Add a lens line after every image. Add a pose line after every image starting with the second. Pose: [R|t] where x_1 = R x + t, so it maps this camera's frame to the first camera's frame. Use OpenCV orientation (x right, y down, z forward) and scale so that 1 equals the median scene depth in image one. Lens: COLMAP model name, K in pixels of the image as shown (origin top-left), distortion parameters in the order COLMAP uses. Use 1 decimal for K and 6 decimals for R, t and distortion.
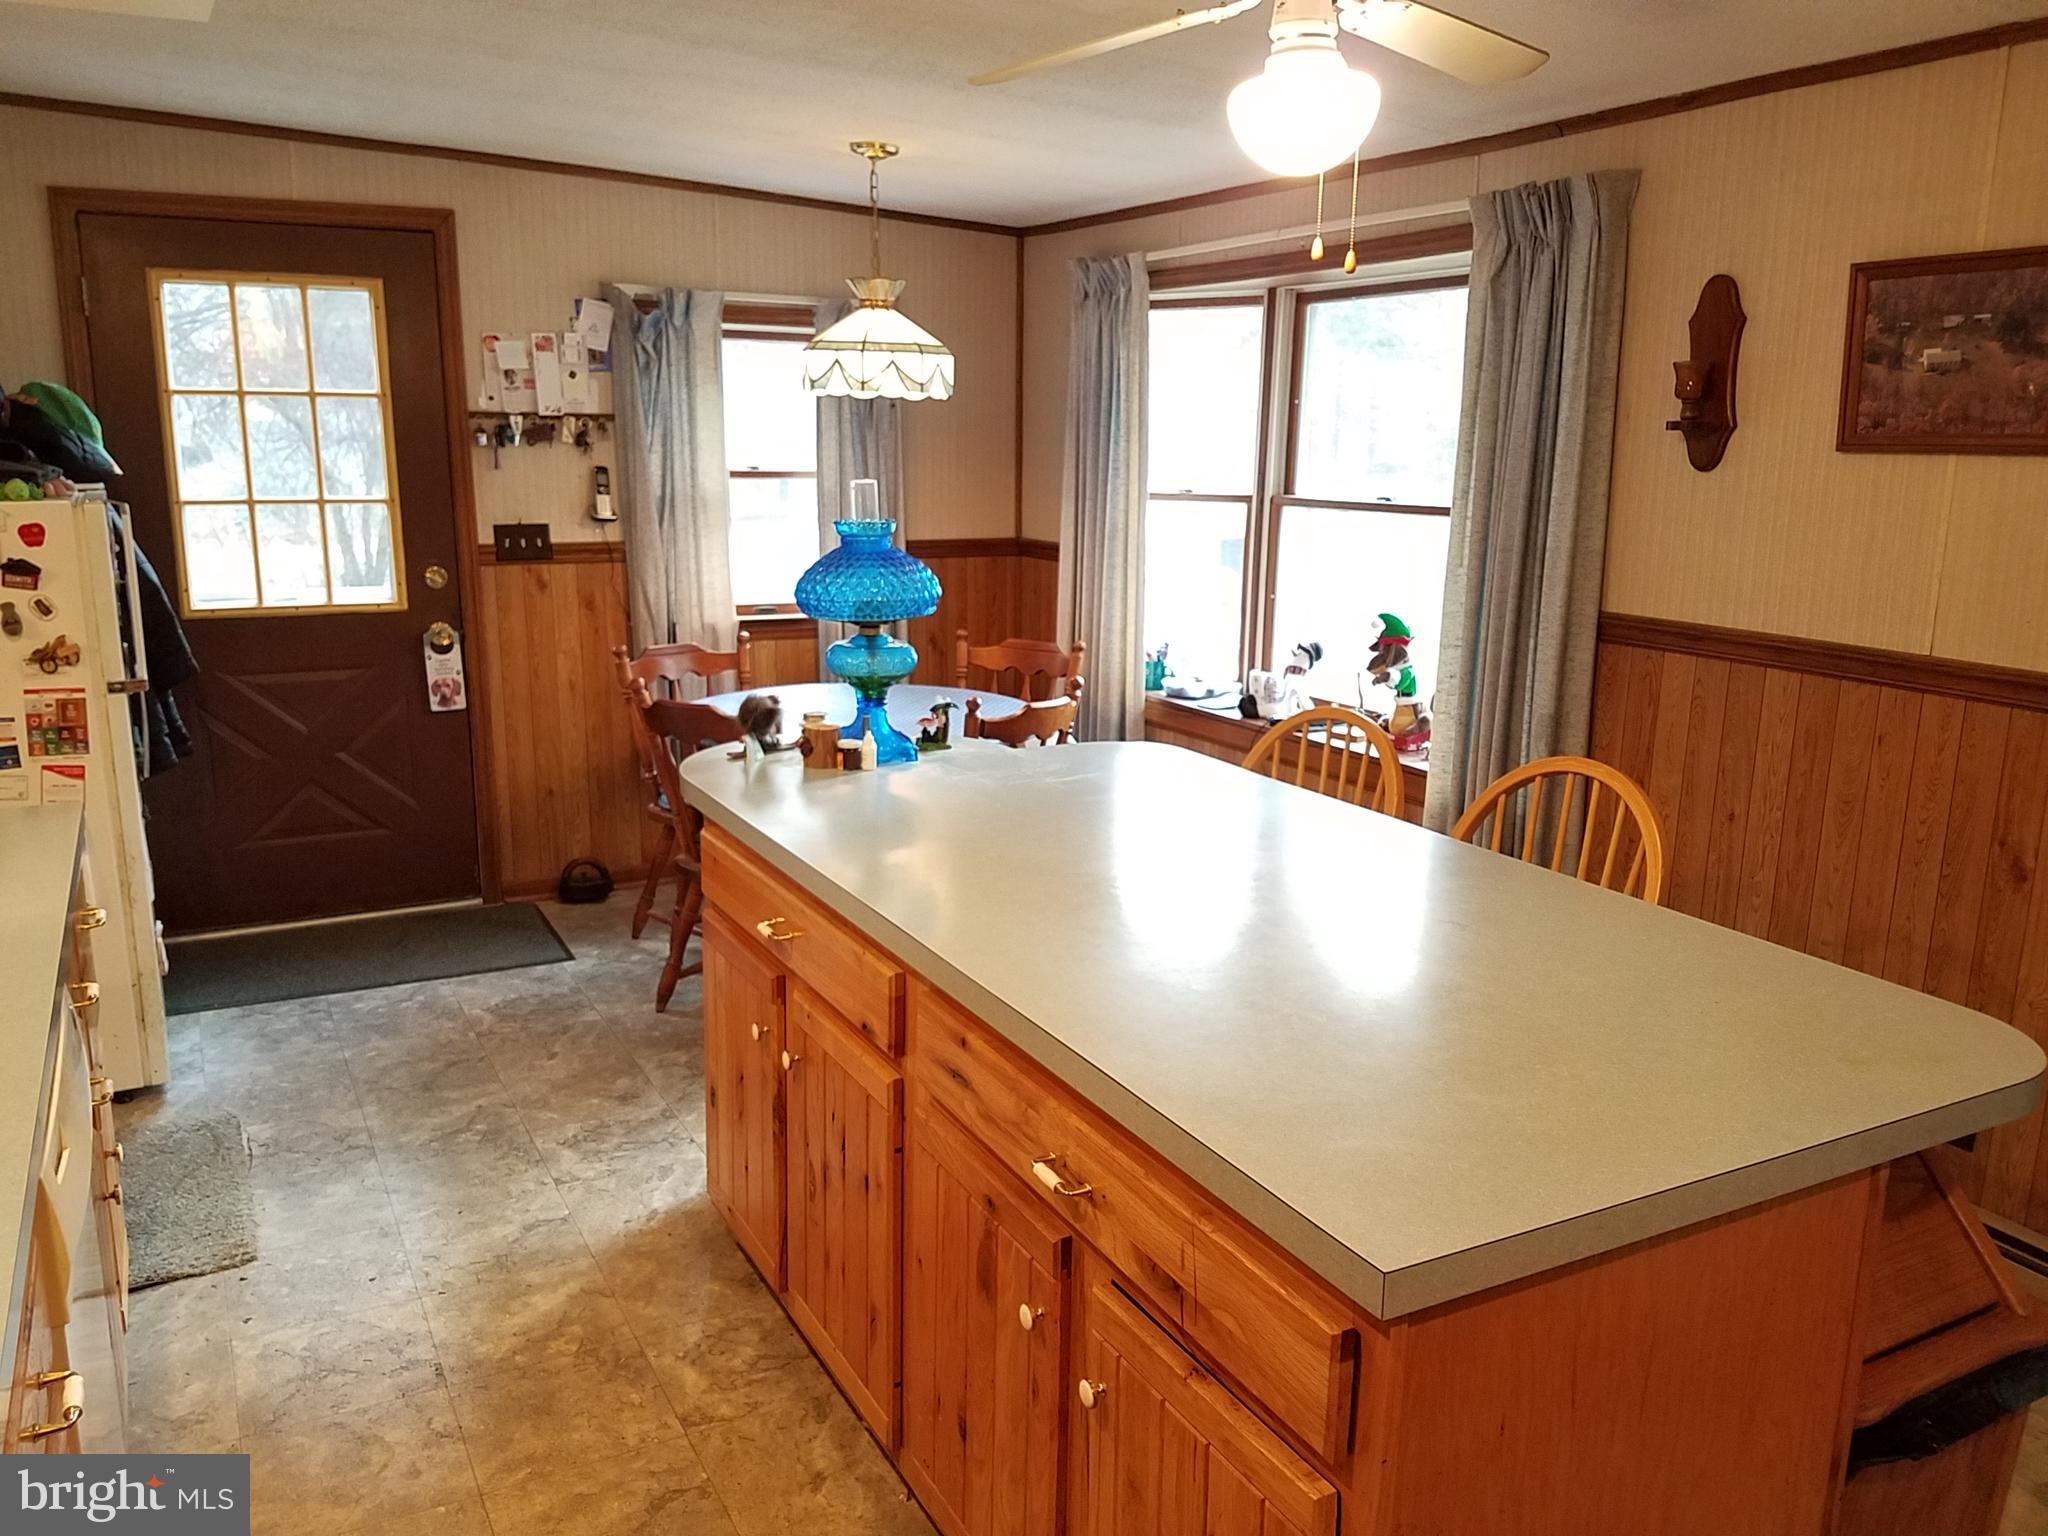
lens RADIAL K [[1543.7, 0, 1024.0], [0, 1543.7, 768.0], [0, 0, 1]] dist [-0.002688, -0.005631]
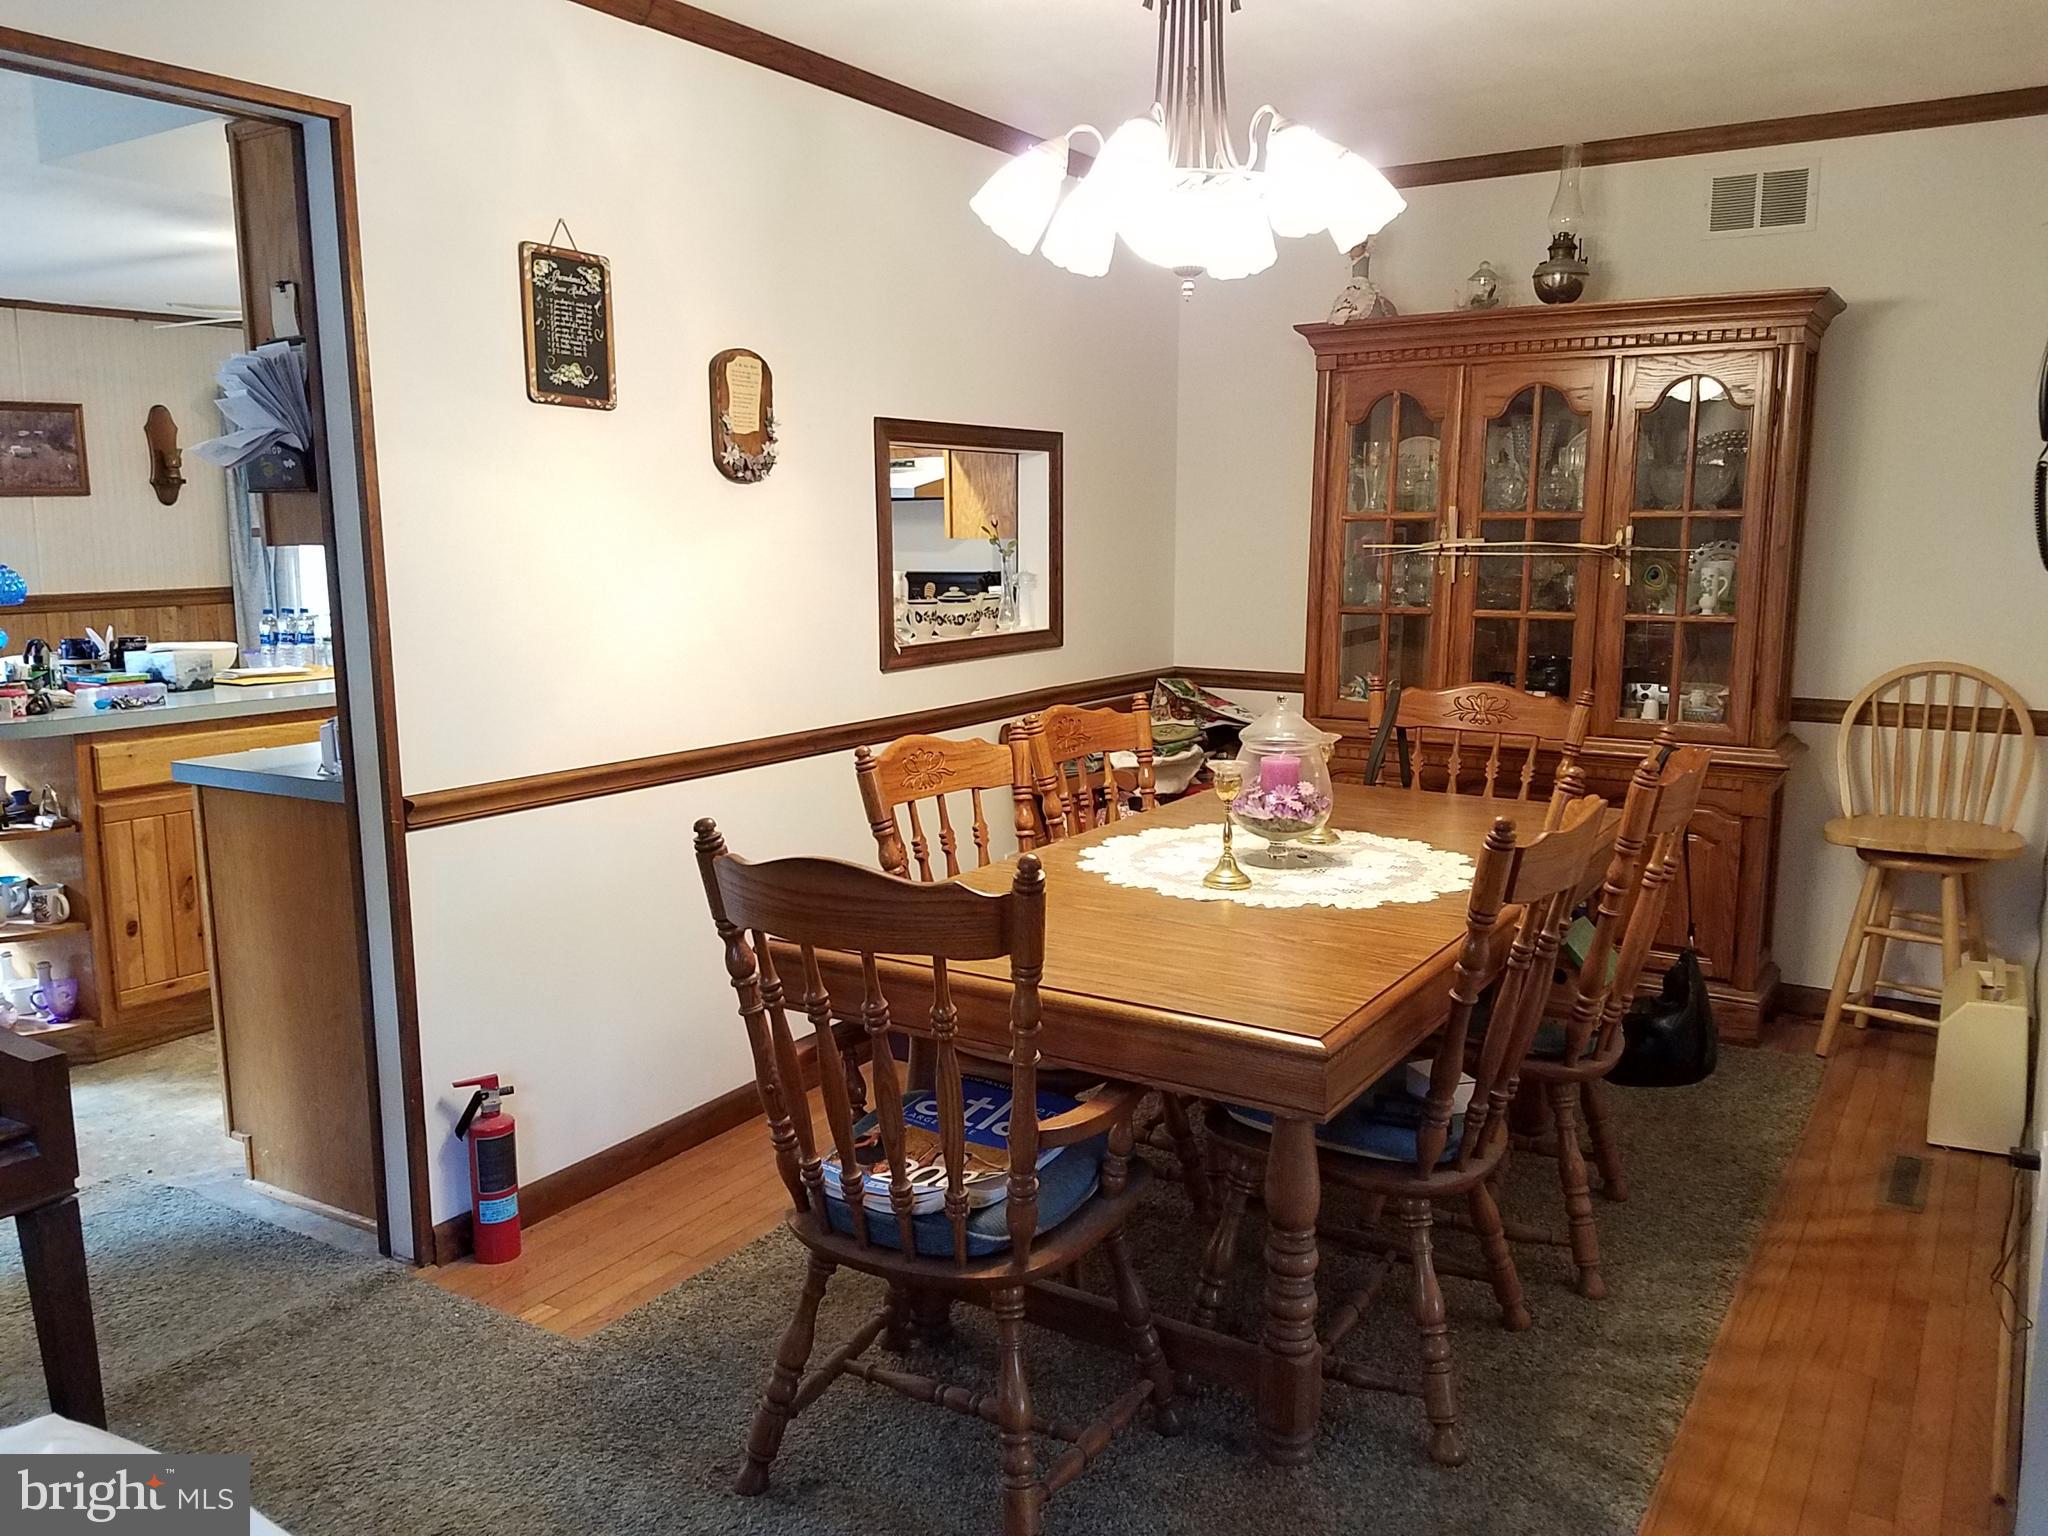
lens RADIAL K [[1543.7, 0, 1024.0], [0, 1543.7, 768.0], [0, 0, 1]] dist [-0.002688, -0.005631]
pose [[-0.480698, -0.163309, 0.861545, -1.958564], [0.185228, 0.941425, 0.281798, -0.203576], [-0.857100, 0.295042, -0.422291, 0.868096]]
